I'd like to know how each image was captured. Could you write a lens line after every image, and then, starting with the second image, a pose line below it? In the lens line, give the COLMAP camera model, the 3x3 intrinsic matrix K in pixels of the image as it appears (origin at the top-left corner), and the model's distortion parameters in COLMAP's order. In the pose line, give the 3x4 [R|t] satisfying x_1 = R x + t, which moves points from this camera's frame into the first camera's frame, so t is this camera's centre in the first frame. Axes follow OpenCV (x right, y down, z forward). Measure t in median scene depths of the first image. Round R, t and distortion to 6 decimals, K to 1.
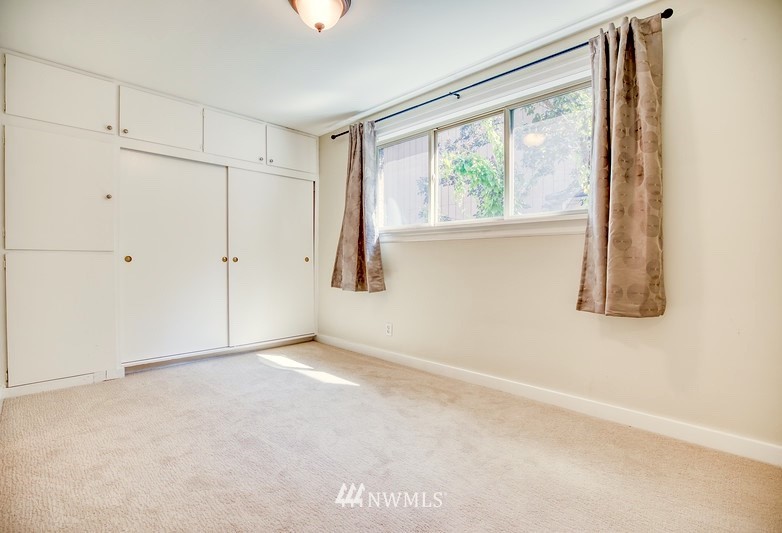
lens RADIAL K [[370.2, 0, 384.7], [0, 370.2, 258.3], [0, 0, 1]] dist [-0.027564, 0.000884]
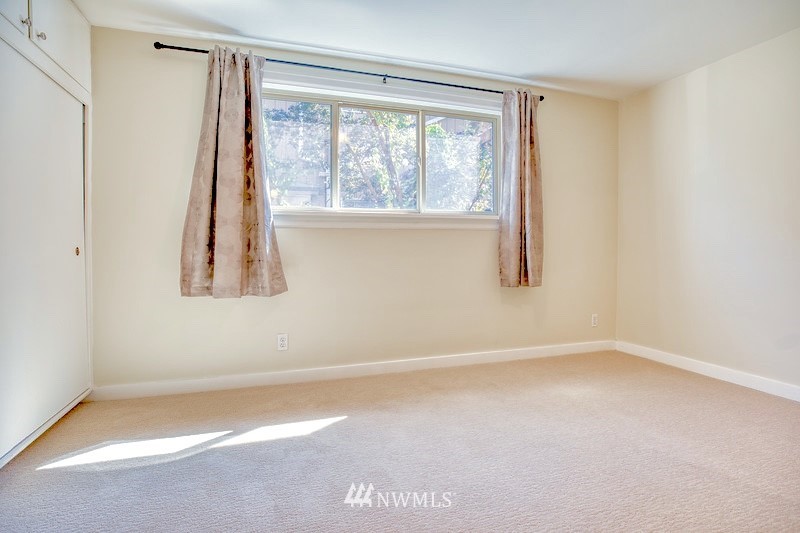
lens RADIAL K [[367.2, 0, 388.2], [0, 367.2, 248.9], [0, 0, 1]] dist [-0.033882, 0.004069]
pose [[0.475033, -0.005126, 0.879953, -0.891179], [-0.000300, 0.999982, 0.005987, -0.006363], [-0.879968, -0.003108, 0.475023, 0.742955]]
